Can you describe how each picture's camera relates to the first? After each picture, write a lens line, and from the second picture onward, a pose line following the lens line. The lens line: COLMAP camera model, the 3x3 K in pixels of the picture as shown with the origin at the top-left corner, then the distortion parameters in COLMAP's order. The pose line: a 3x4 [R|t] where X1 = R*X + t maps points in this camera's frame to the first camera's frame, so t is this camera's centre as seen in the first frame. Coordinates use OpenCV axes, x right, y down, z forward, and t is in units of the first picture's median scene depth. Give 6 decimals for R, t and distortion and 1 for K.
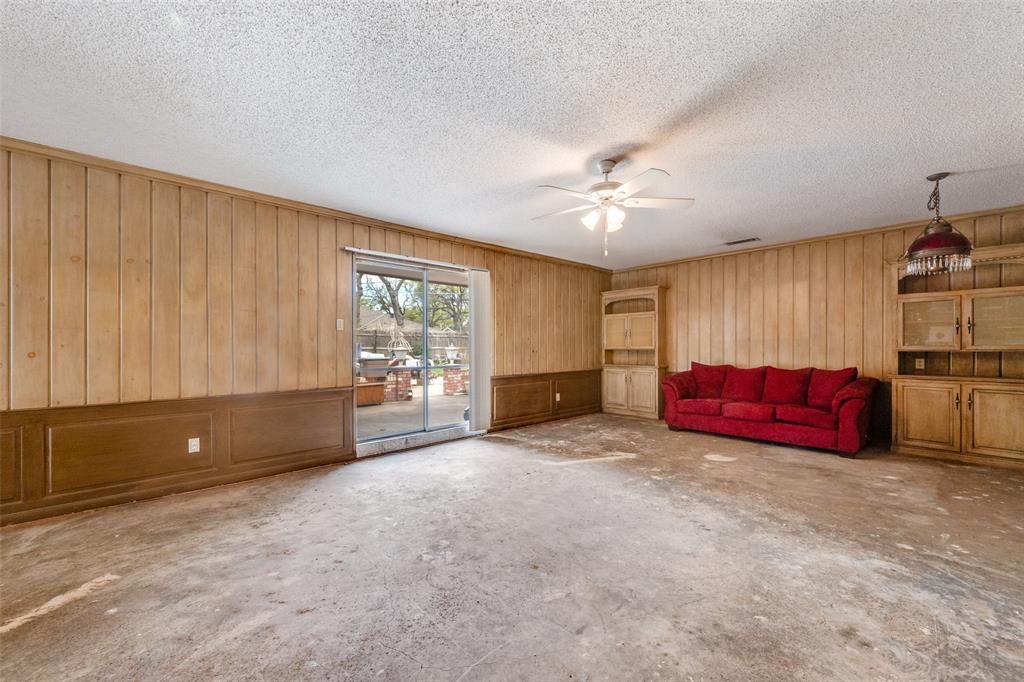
lens RADIAL K [[409.5, 0, 507.6], [0, 409.5, 346.9], [0, 0, 1]] dist [0.000716, 0.000047]
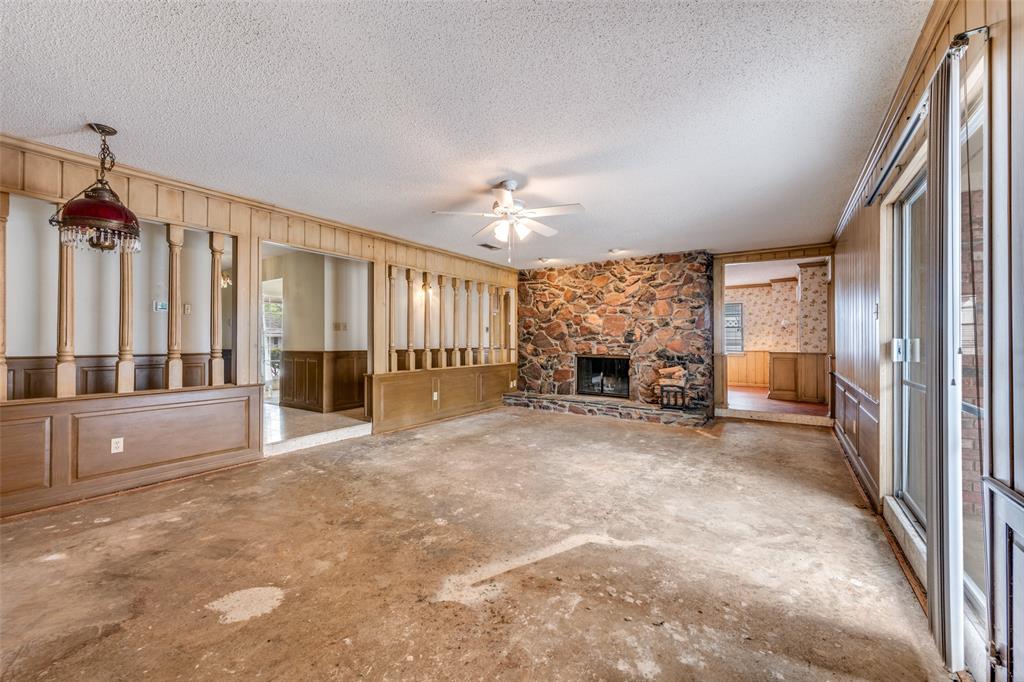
lens RADIAL K [[403.7, 0, 513.9], [0, 403.7, 336.1], [0, 0, 1]] dist [-0.000533, -0.000280]
pose [[-0.973486, -0.002756, -0.228729, 0.444859], [-0.000753, 0.999961, -0.008842, -0.007254], [0.228744, -0.008436, -0.973450, 1.918021]]
